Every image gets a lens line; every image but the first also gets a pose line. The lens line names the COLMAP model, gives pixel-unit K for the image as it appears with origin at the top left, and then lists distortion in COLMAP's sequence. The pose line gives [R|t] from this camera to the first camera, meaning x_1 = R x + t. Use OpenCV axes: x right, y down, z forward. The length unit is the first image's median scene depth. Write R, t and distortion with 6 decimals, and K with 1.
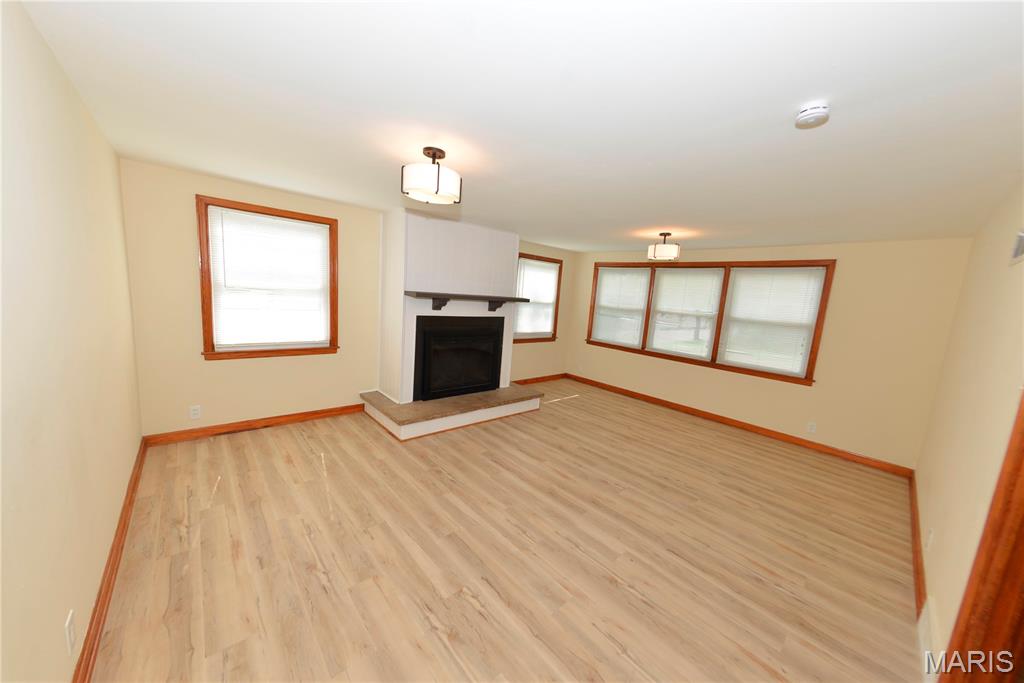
lens RADIAL K [[349.9, 0, 510.7], [0, 349.9, 342.2], [0, 0, 1]] dist [-0.001615, -0.000134]
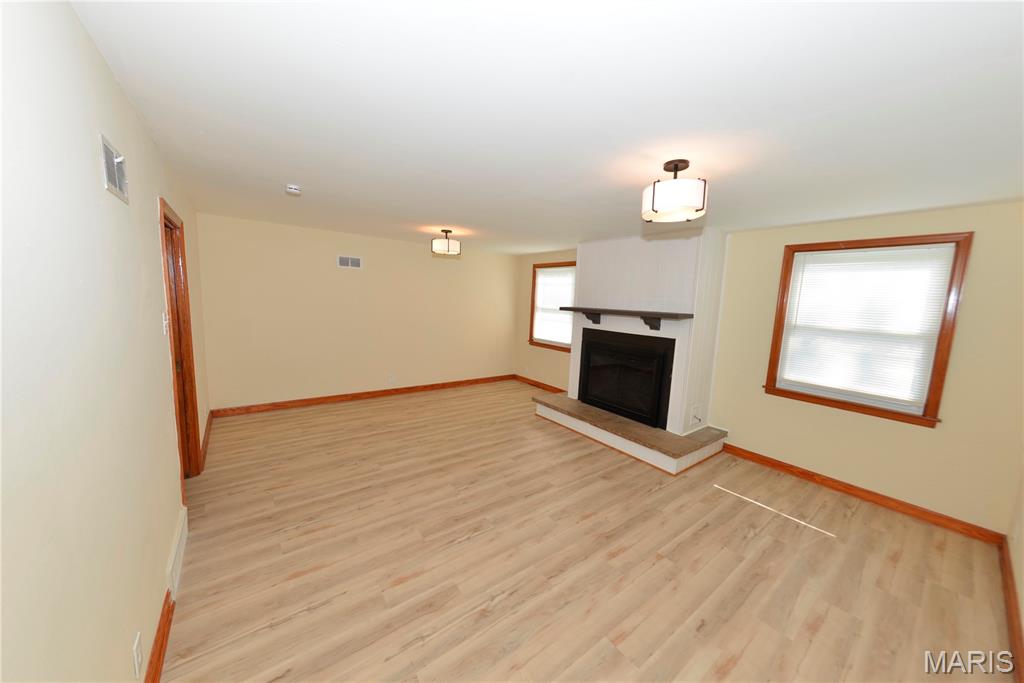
lens RADIAL K [[349.9, 0, 510.7], [0, 349.9, 342.2], [0, 0, 1]] dist [-0.001615, -0.000134]
pose [[-0.075011, 0.044006, -0.996211, 0.936319], [-0.194597, 0.979173, 0.057906, -0.047010], [0.978011, 0.198204, -0.064886, 0.841008]]
